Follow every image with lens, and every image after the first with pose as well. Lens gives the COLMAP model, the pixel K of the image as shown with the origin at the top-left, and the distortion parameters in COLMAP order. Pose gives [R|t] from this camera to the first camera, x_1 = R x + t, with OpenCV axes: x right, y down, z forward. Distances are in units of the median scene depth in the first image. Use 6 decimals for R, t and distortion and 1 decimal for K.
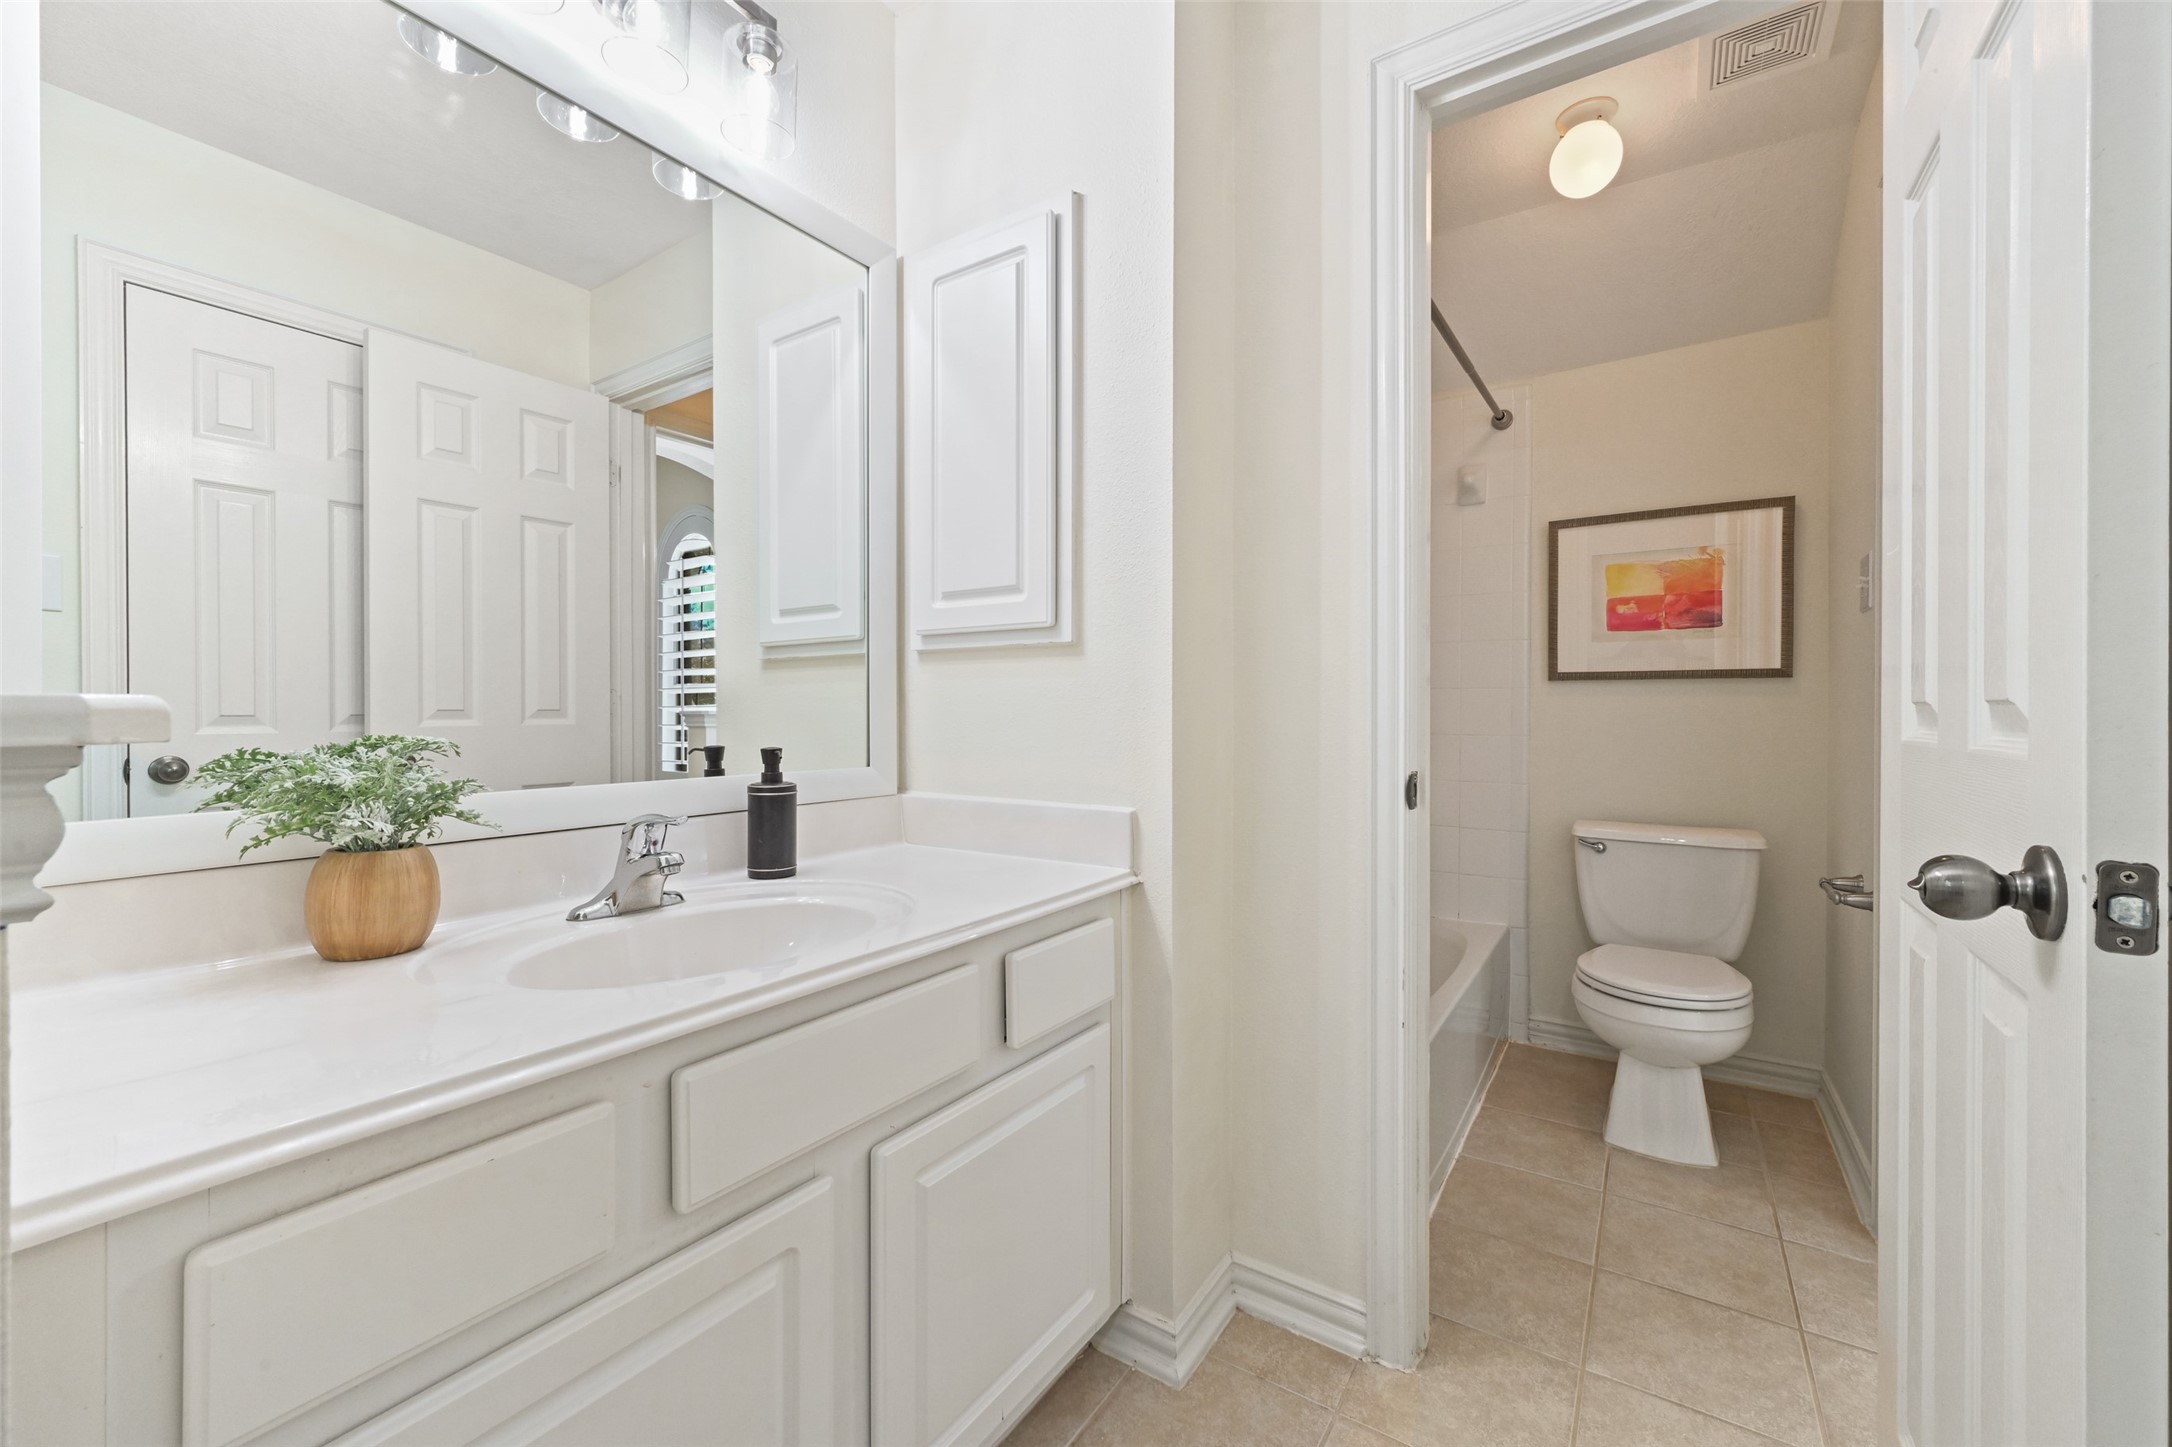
lens RADIAL K [[863.4, 0, 1088.5], [0, 863.4, 714.4], [0, 0, 1]] dist [-0.000222, 0.000147]
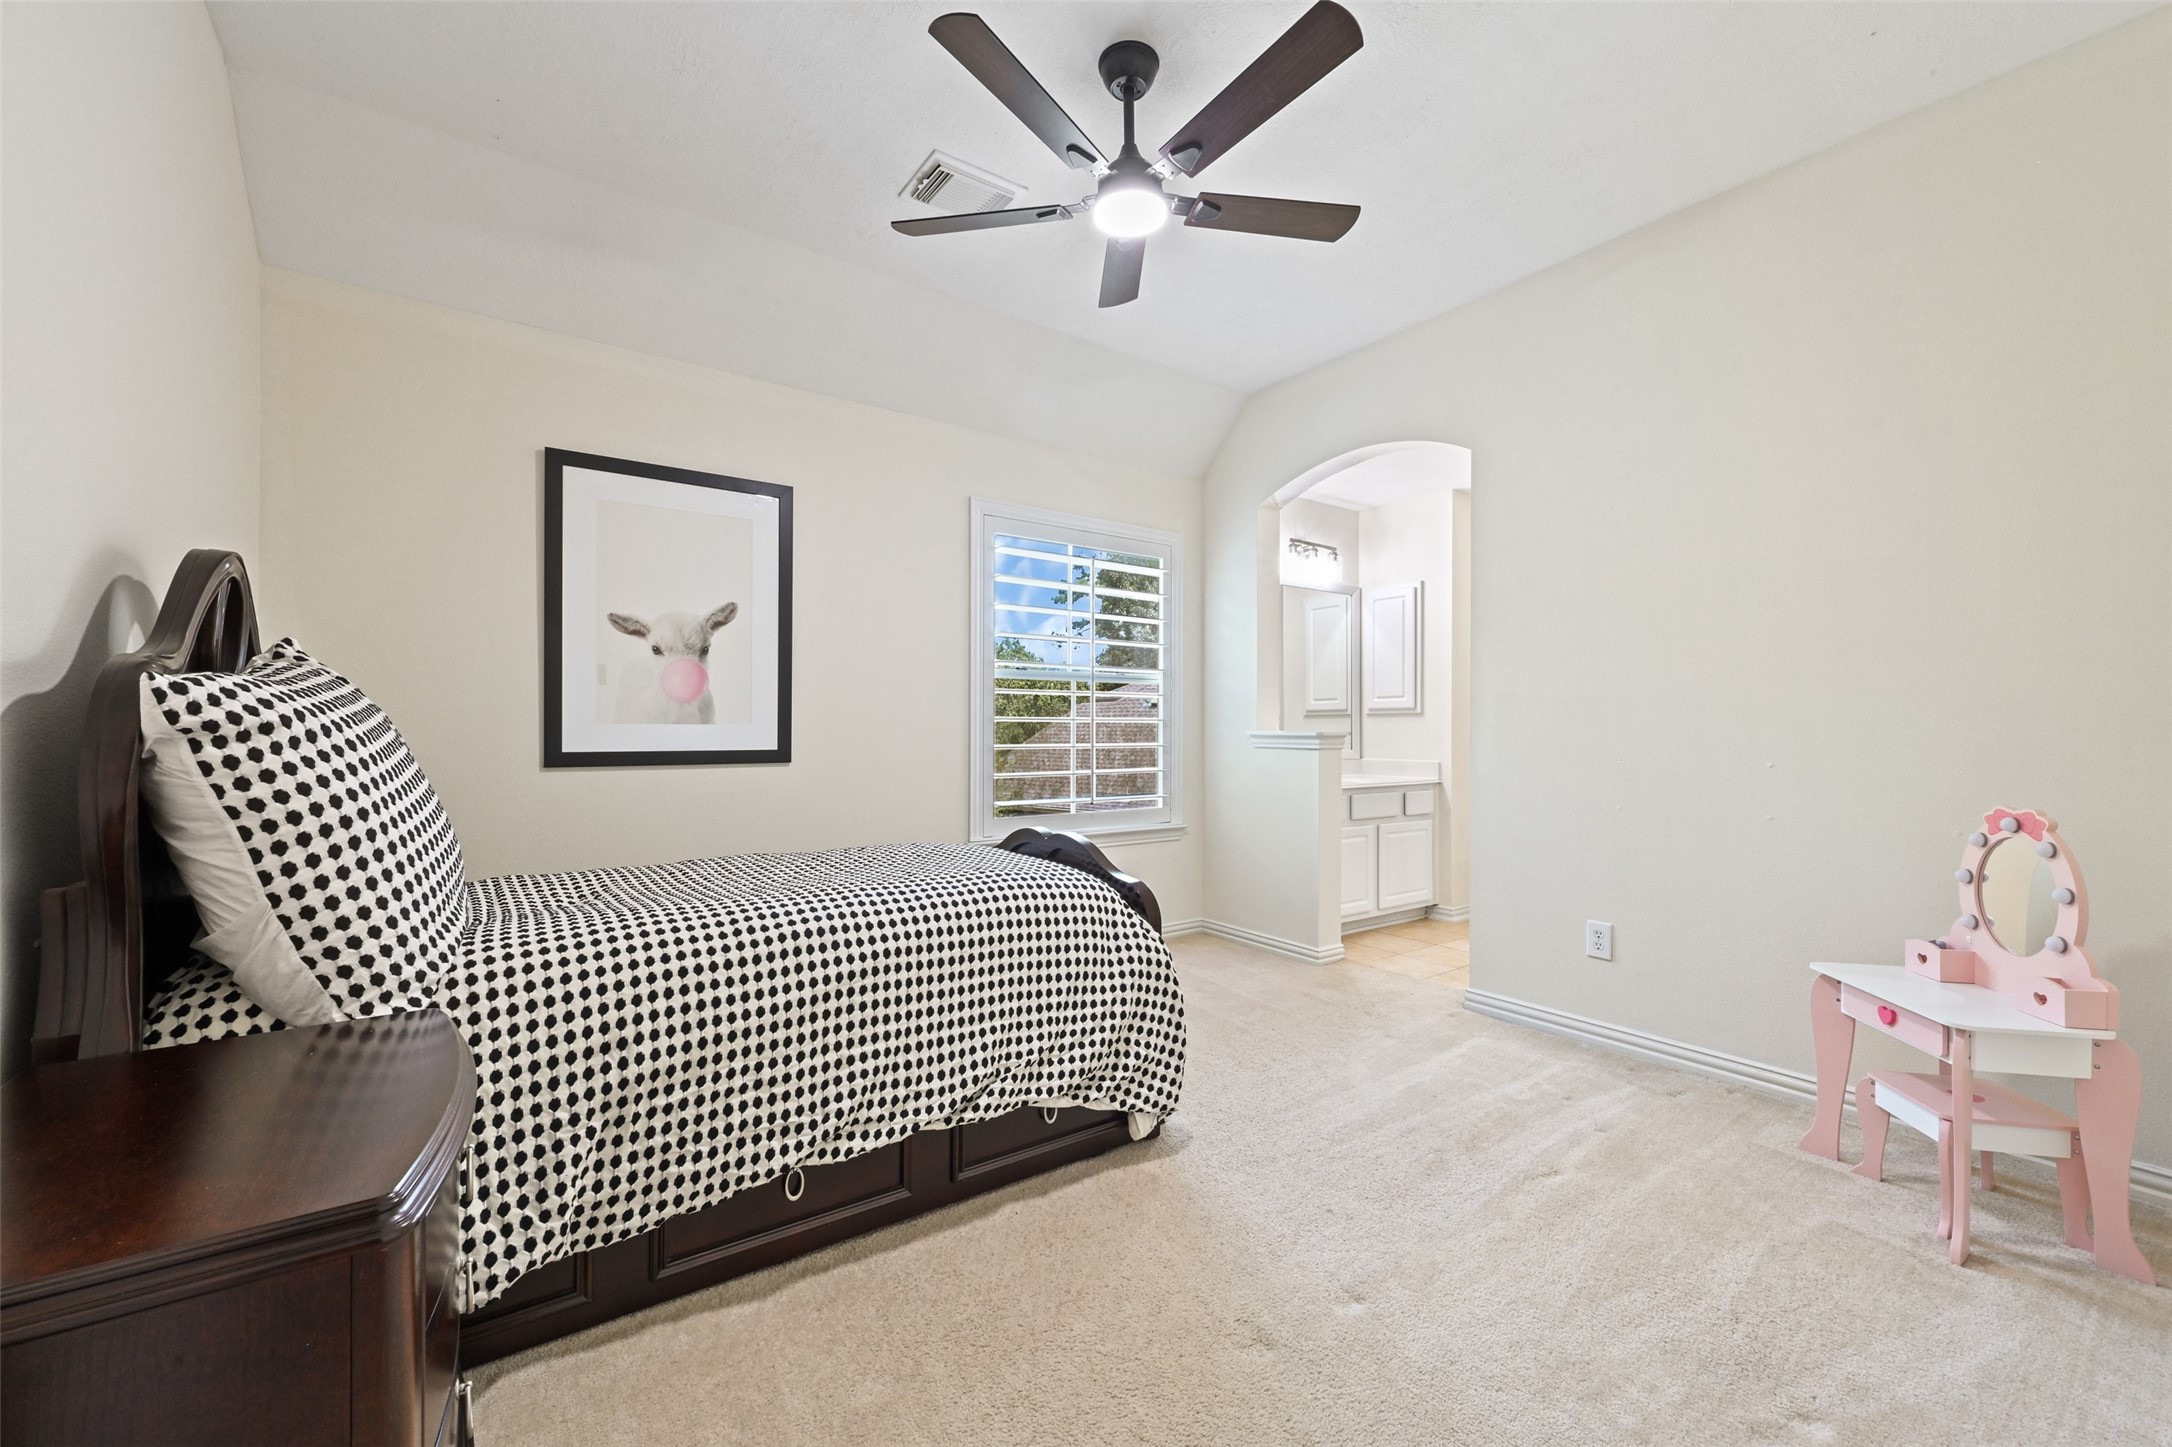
lens RADIAL K [[863.4, 0, 1076.2], [0, 863.4, 733.3], [0, 0, 1]] dist [-0.000222, 0.000147]
pose [[0.937071, 0.003302, -0.349123, -0.101716], [-0.005380, 0.999973, -0.004984, 0.023062], [0.349098, 0.006549, 0.937064, -2.684419]]
